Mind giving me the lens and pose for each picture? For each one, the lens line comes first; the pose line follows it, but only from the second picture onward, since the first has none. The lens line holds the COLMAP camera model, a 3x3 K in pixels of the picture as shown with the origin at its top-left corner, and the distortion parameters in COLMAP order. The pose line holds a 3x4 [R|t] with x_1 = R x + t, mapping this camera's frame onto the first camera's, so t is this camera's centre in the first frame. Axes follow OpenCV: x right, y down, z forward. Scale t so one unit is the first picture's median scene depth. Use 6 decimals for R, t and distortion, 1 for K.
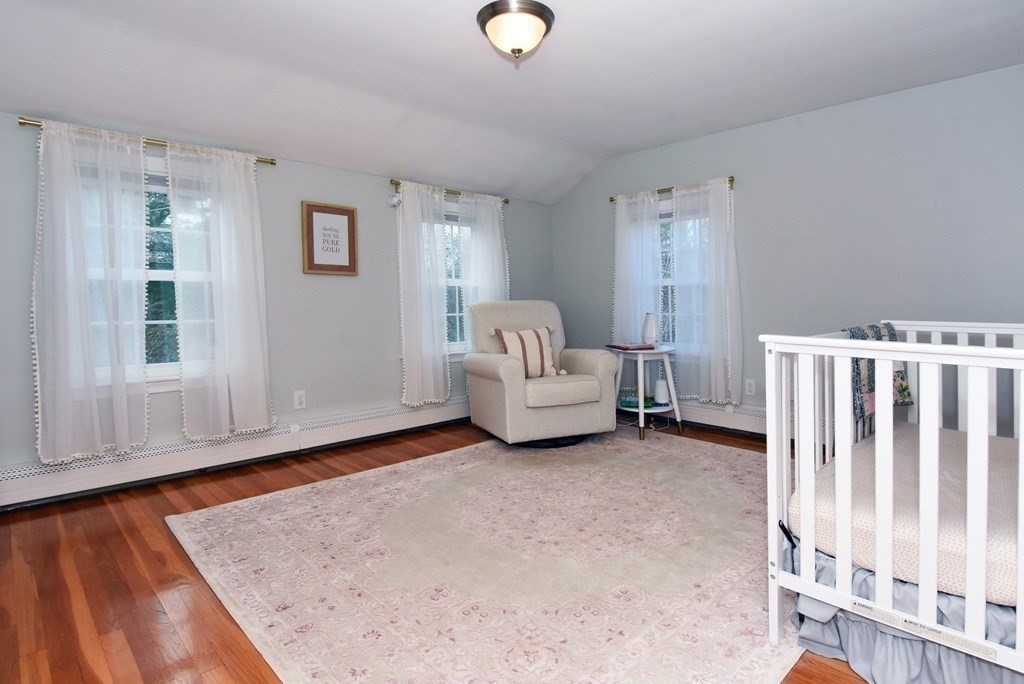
lens RADIAL K [[546.6, 0, 514.1], [0, 546.6, 321.2], [0, 0, 1]] dist [0.034403, -0.031393]
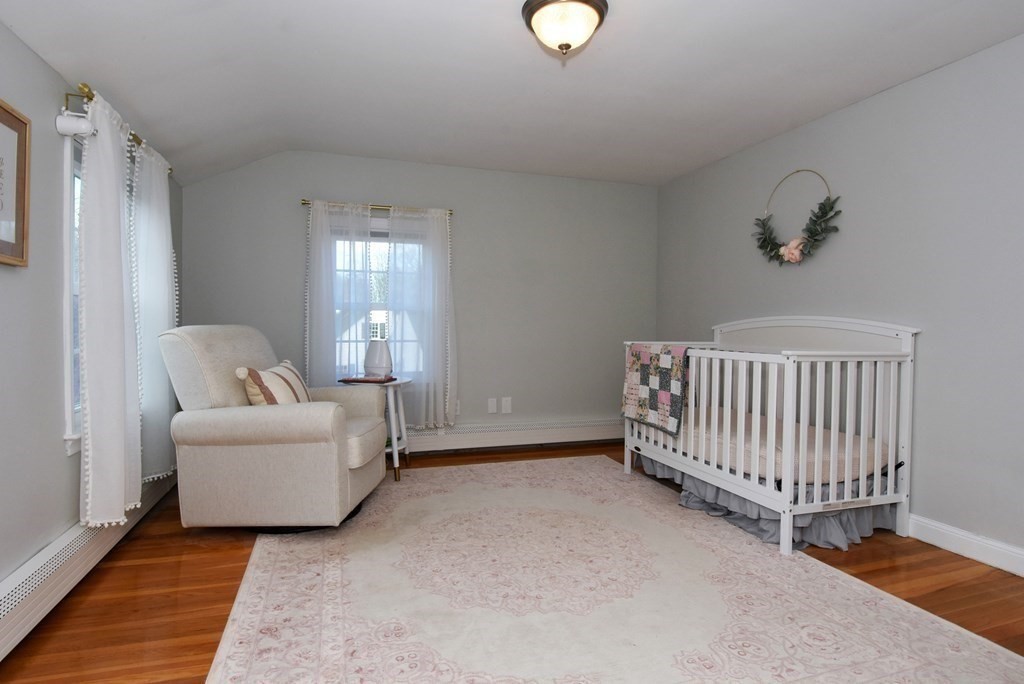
lens RADIAL K [[562.3, 0, 516.9], [0, 562.3, 325.1], [0, 0, 1]] dist [-0.003574, -0.001128]
pose [[0.423217, 0.007738, 0.905996, -0.545915], [0.030282, 0.999284, -0.022680, -0.013167], [-0.905522, 0.037034, 0.422679, 0.448387]]
